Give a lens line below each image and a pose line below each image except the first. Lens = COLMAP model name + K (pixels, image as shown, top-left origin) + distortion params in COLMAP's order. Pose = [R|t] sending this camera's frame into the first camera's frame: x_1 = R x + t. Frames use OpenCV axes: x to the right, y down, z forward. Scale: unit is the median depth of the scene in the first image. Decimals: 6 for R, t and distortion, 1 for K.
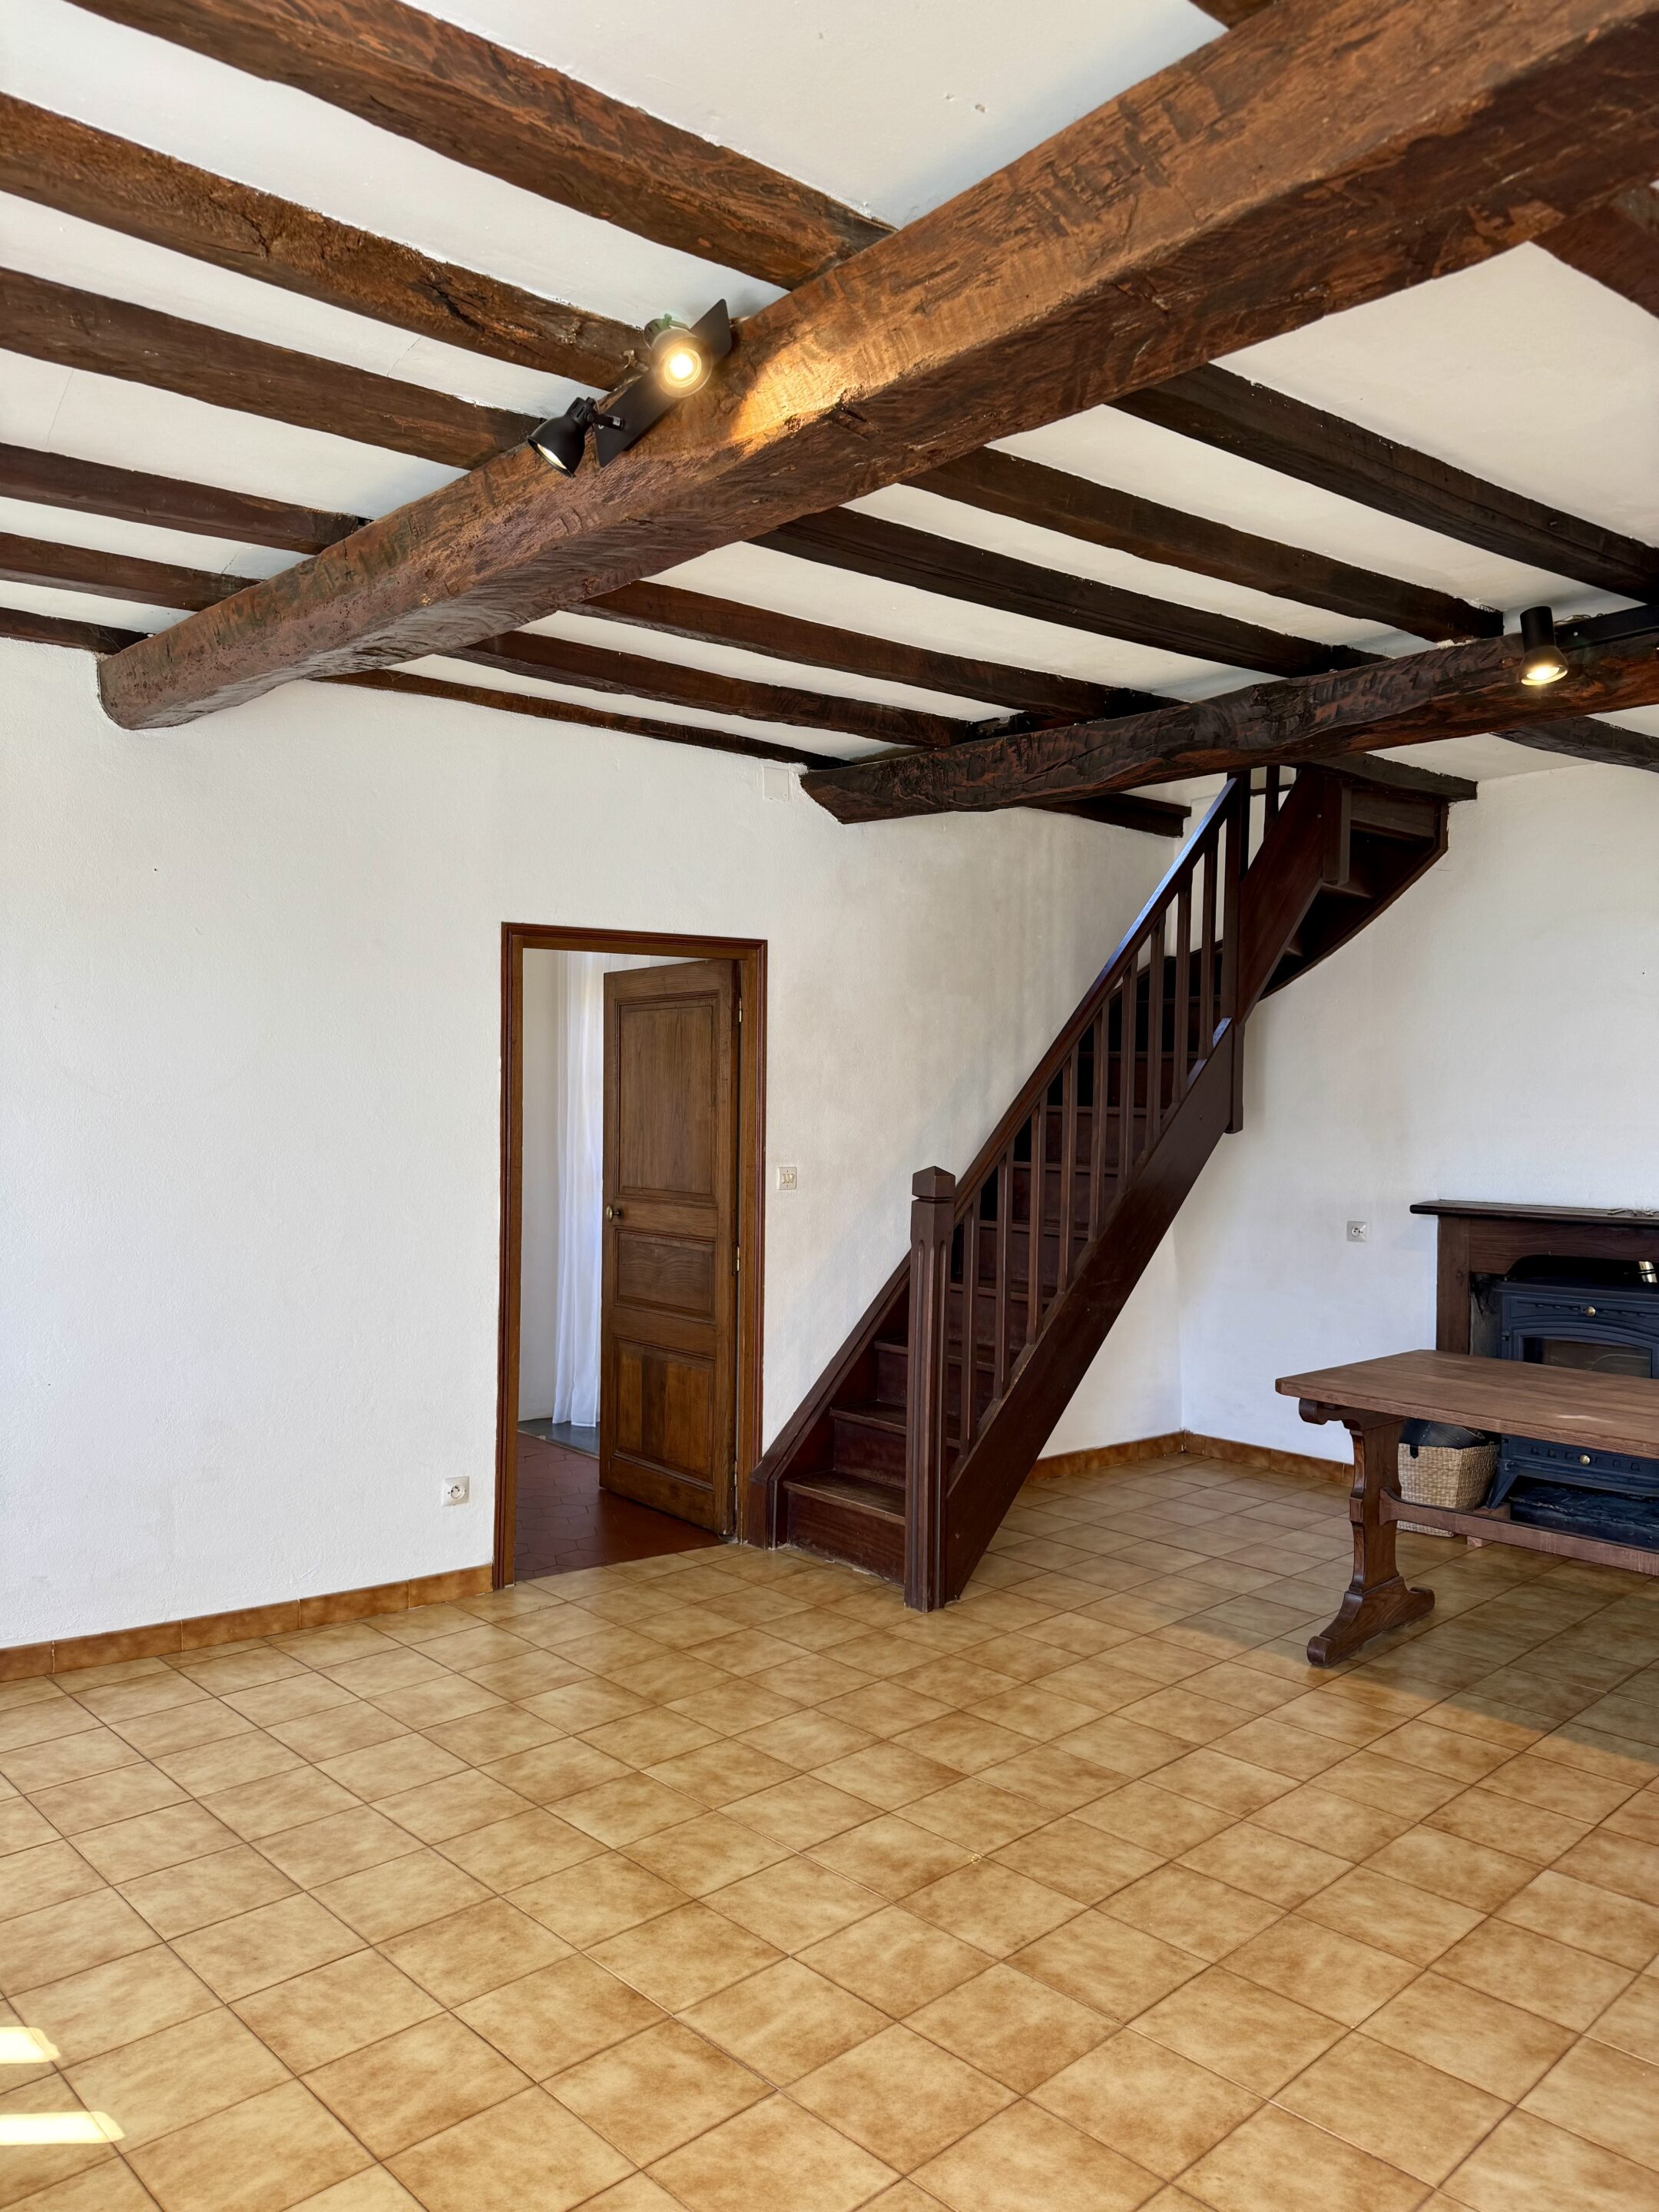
lens RADIAL K [[1556.1, 0, 829.0], [0, 1556.1, 1092.9], [0, 0, 1]] dist [0.023474, -0.024523]
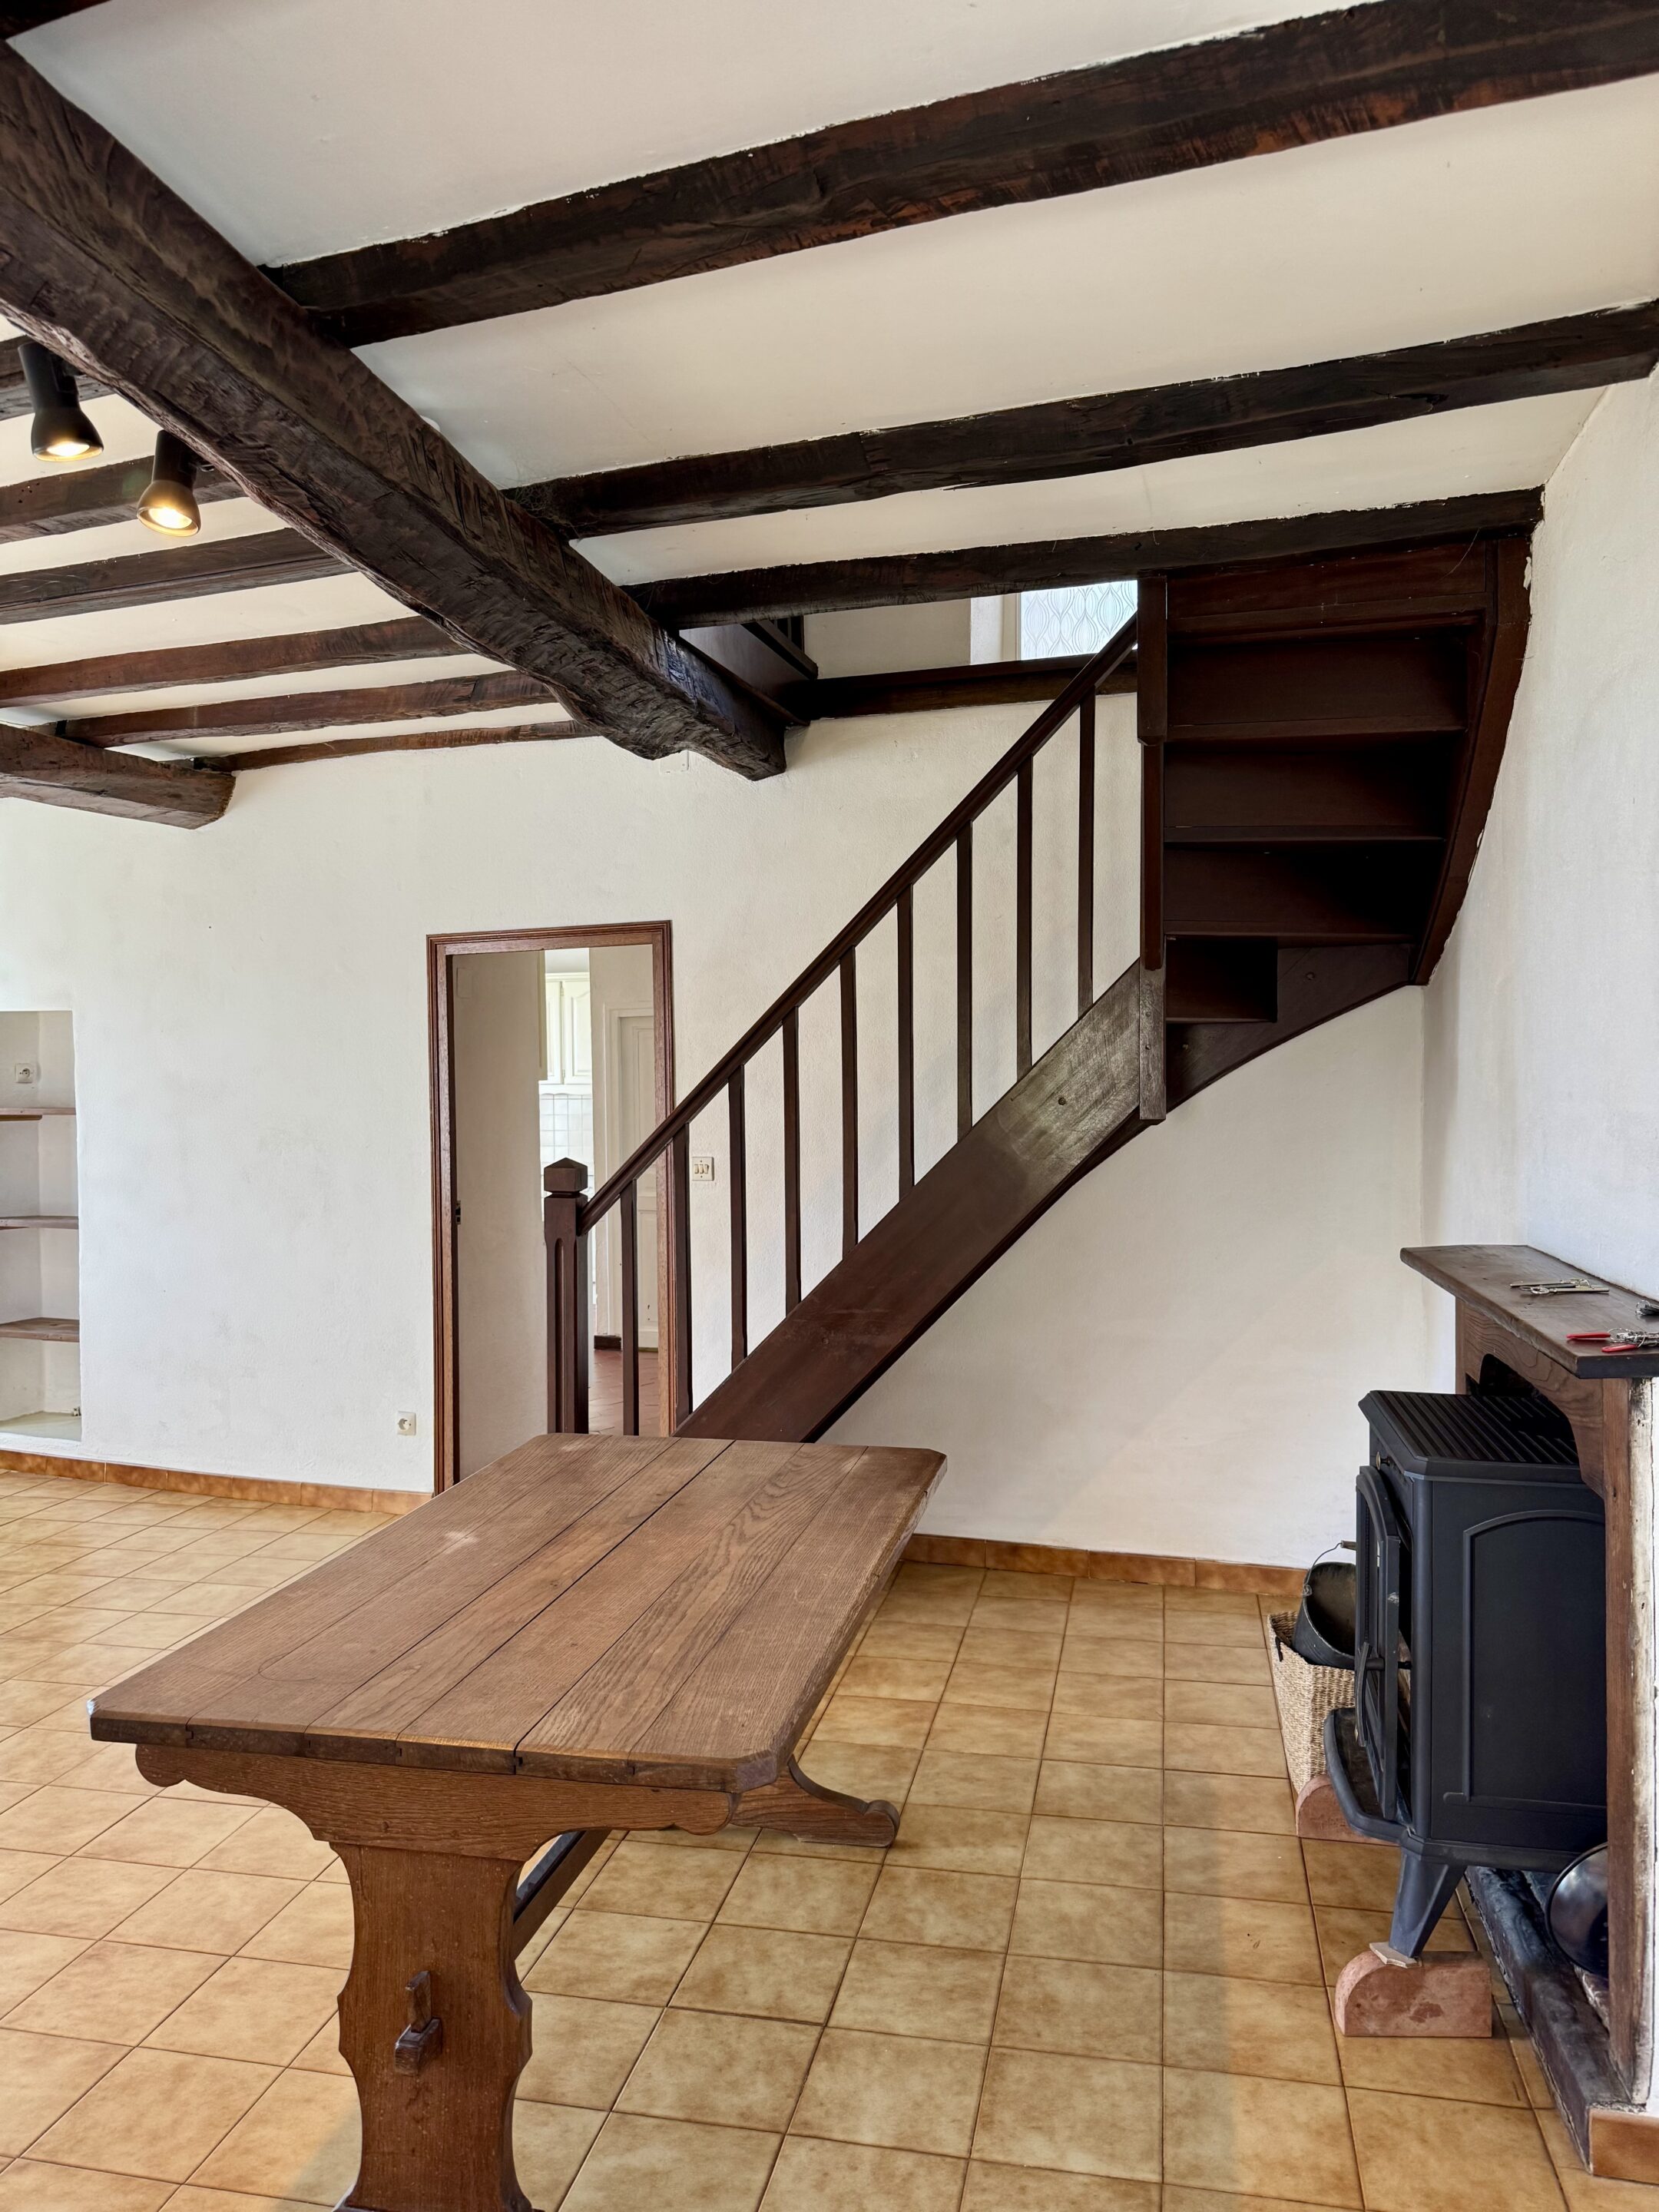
lens RADIAL K [[1564.4, 0, 831.0], [0, 1564.4, 1117.5], [0, 0, 1]] dist [0.028140, -0.031506]
pose [[0.558289, 0.001447, -0.829645, 1.087557], [0.017416, 0.999758, 0.013464, 0.016816], [0.829463, -0.021966, 0.558129, 0.724092]]
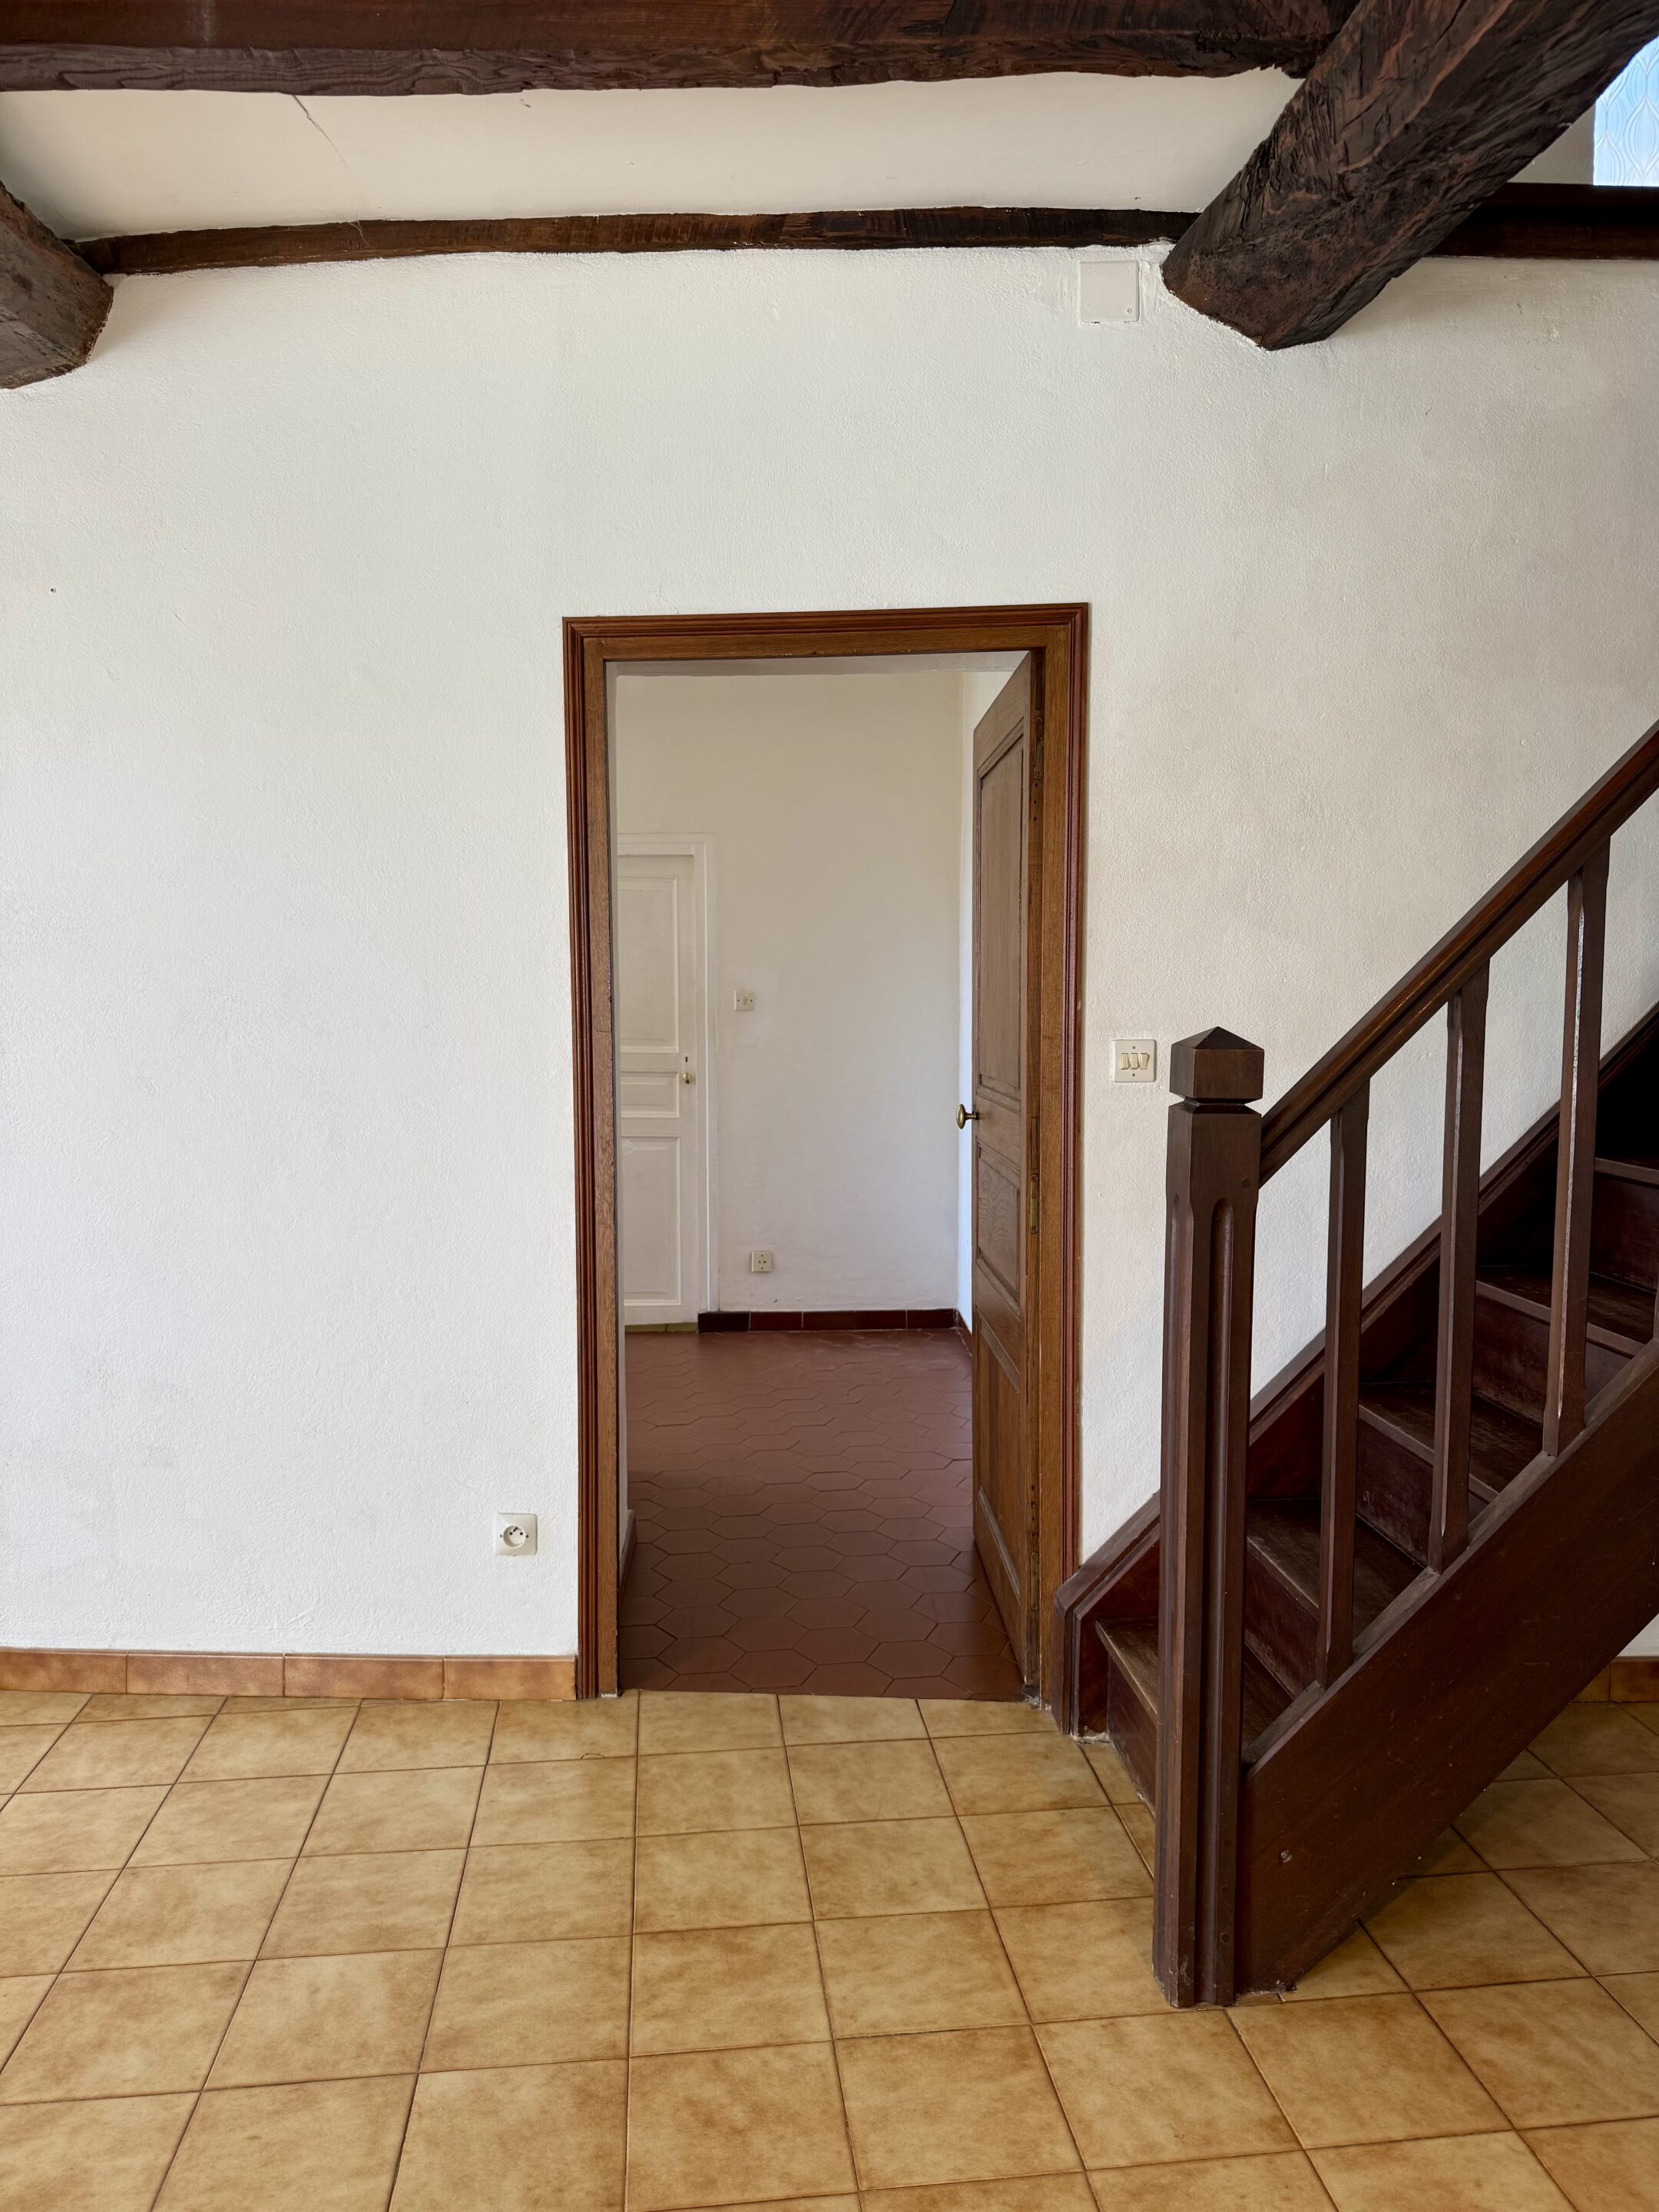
lens RADIAL K [[1583.0, 0, 829.0], [0, 1583.0, 1106.5], [0, 0, 1]] dist [0.008951, -0.008161]
pose [[0.789211, 0.031450, -0.613317, 0.299700], [0.012713, 0.997637, 0.067518, 0.045608], [0.613991, -0.061083, 0.786946, 0.686959]]
